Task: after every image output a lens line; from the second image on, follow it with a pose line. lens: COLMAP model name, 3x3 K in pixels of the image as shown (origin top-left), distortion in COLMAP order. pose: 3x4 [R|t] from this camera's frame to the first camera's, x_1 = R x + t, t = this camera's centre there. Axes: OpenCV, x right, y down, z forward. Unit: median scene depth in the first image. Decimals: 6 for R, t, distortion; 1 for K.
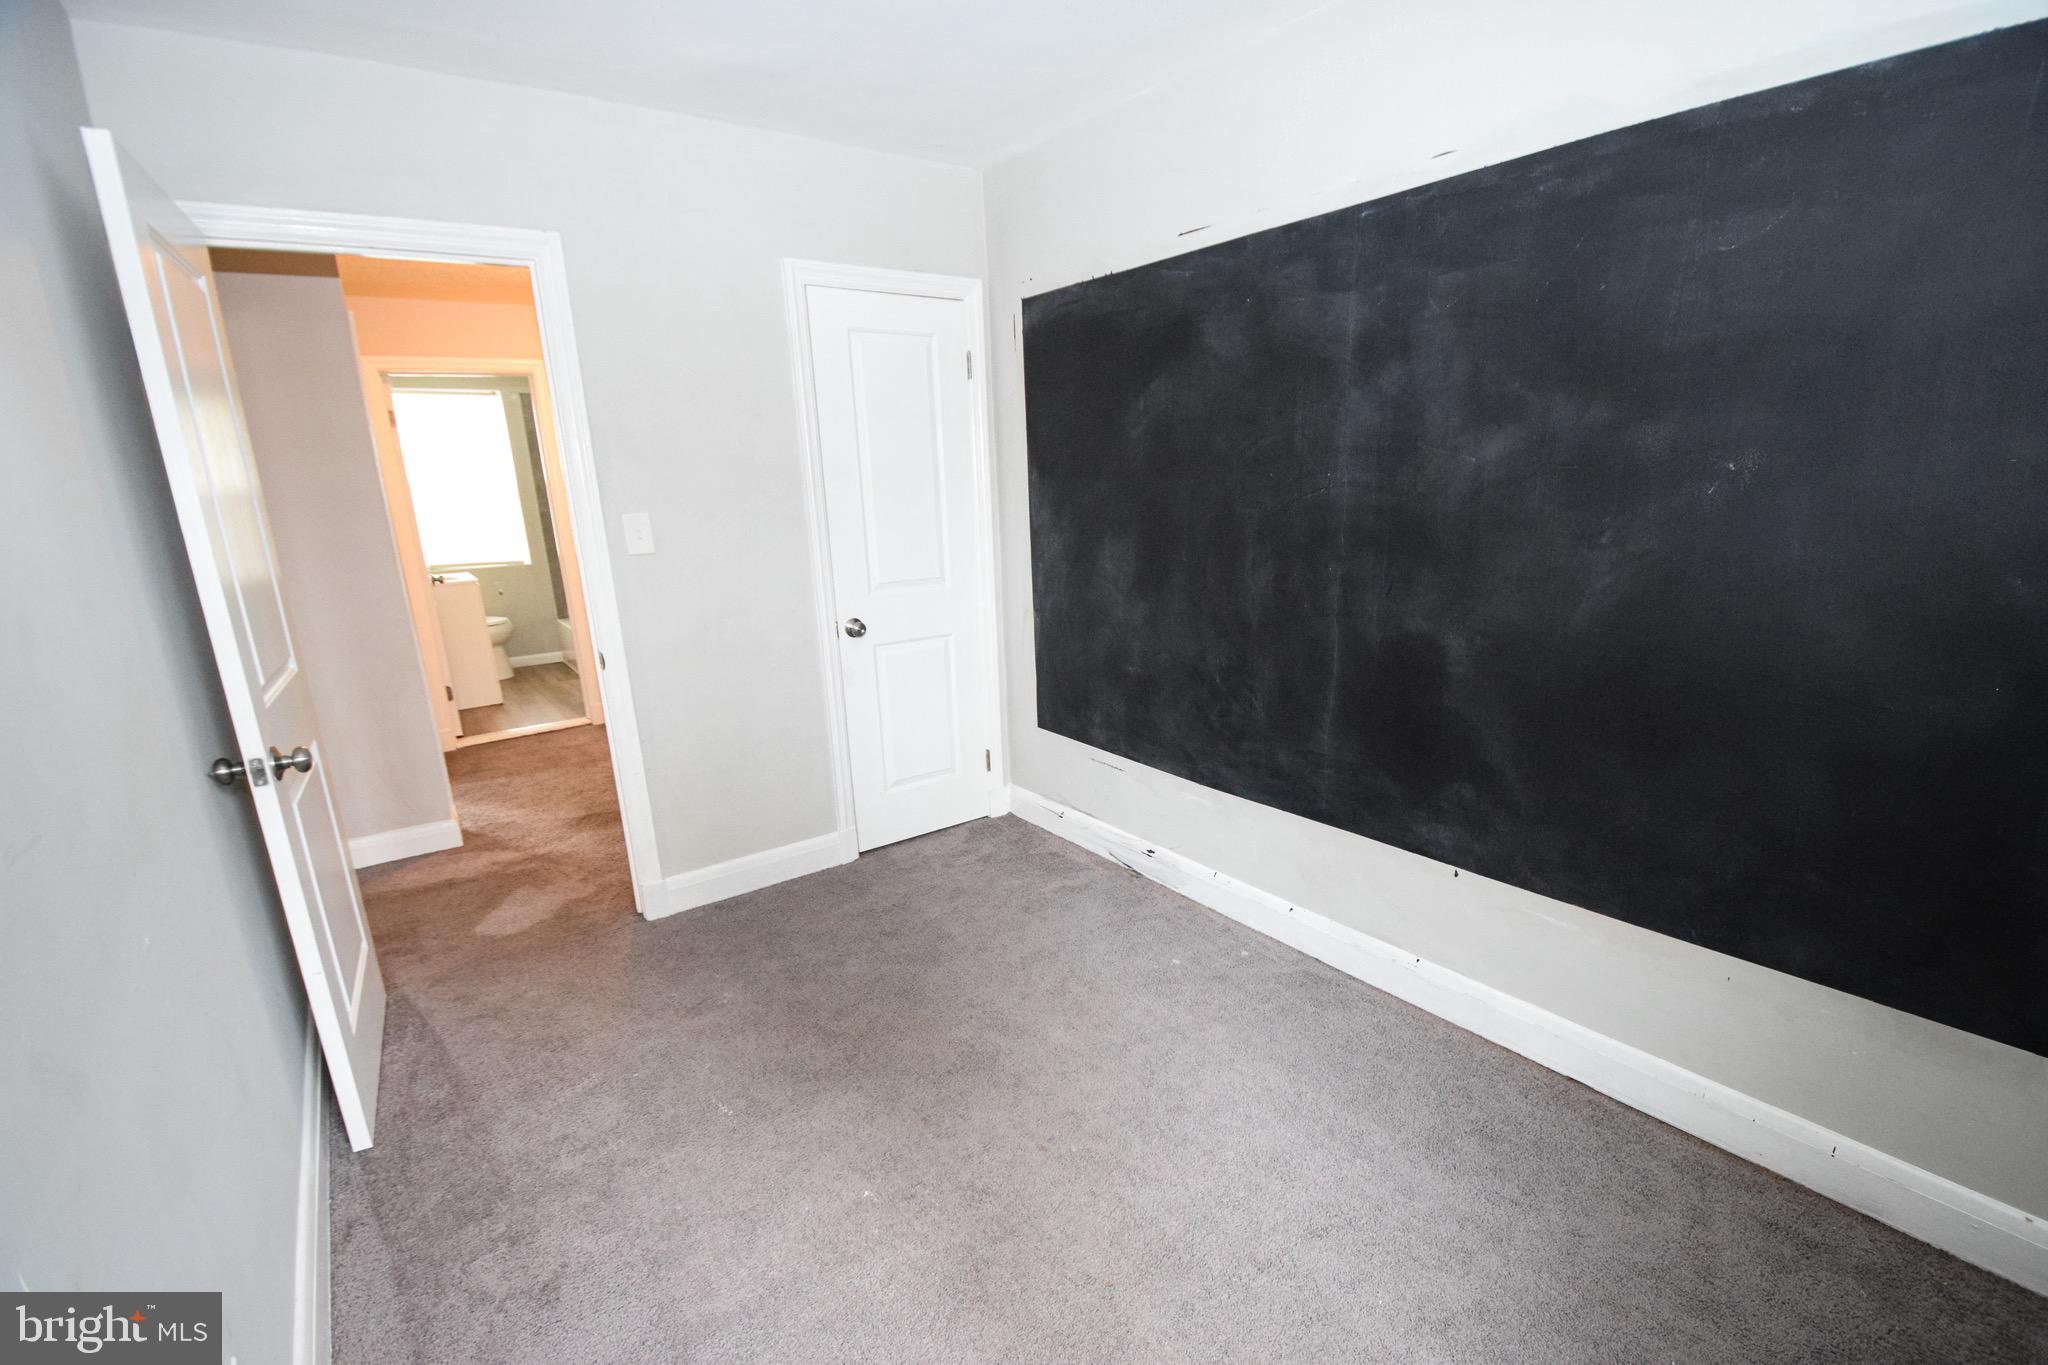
lens RADIAL K [[903.0, 0, 1049.0], [0, 903.0, 722.4], [0, 0, 1]] dist [0.009749, -0.018917]
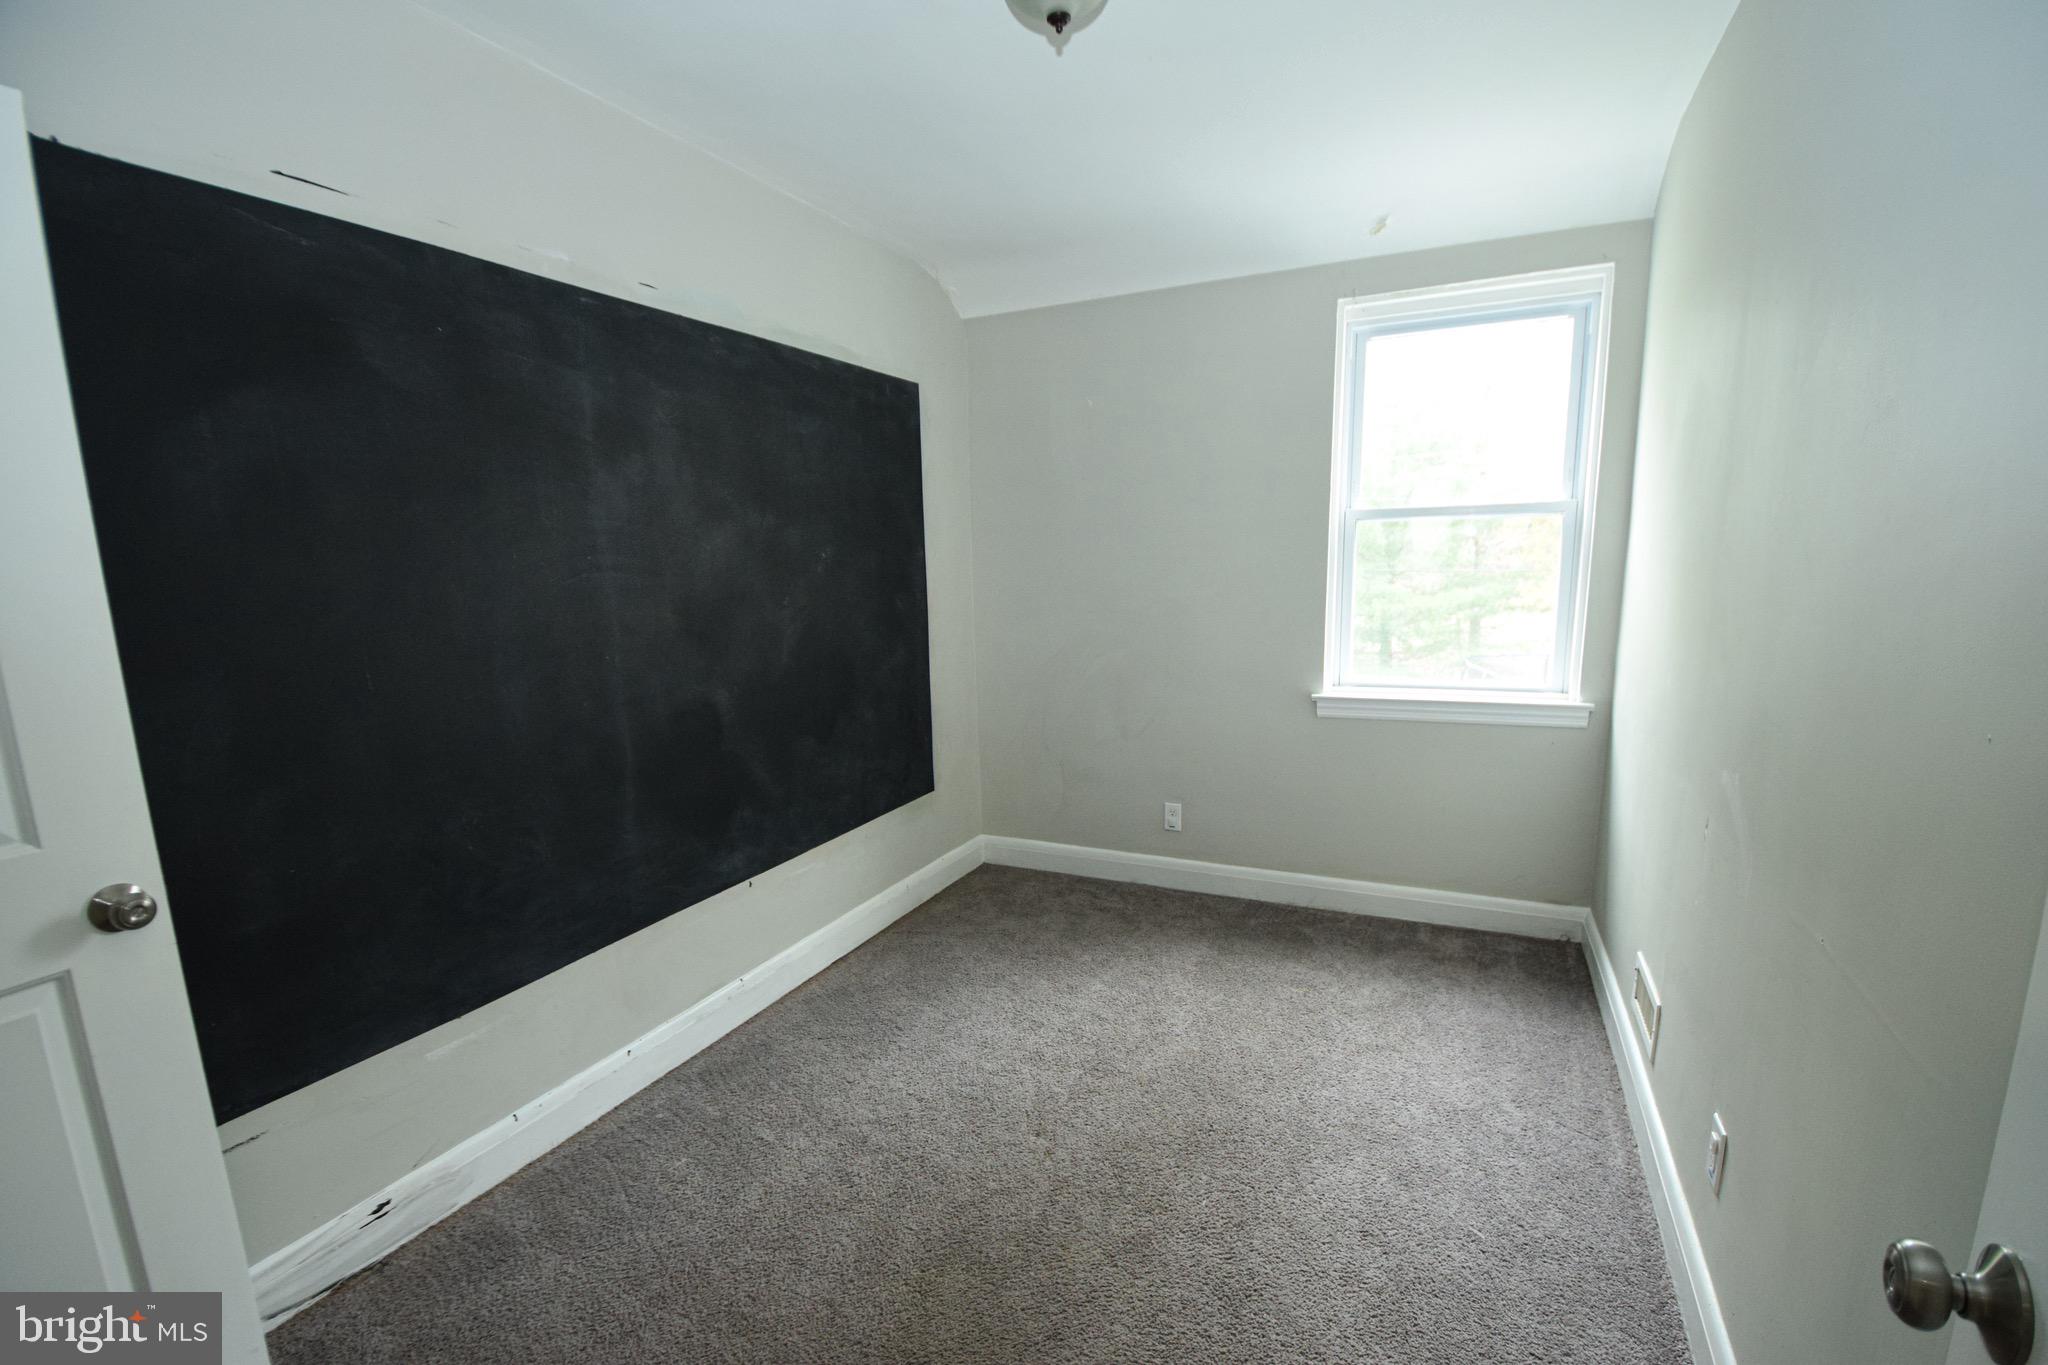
lens RADIAL K [[903.0, 0, 1049.0], [0, 903.0, 722.4], [0, 0, 1]] dist [0.009749, -0.018917]
pose [[-0.477703, -0.116407, 0.870775, -0.758870], [0.267950, 0.924649, 0.270605, -0.249702], [-0.836662, 0.362593, -0.410516, 1.078011]]
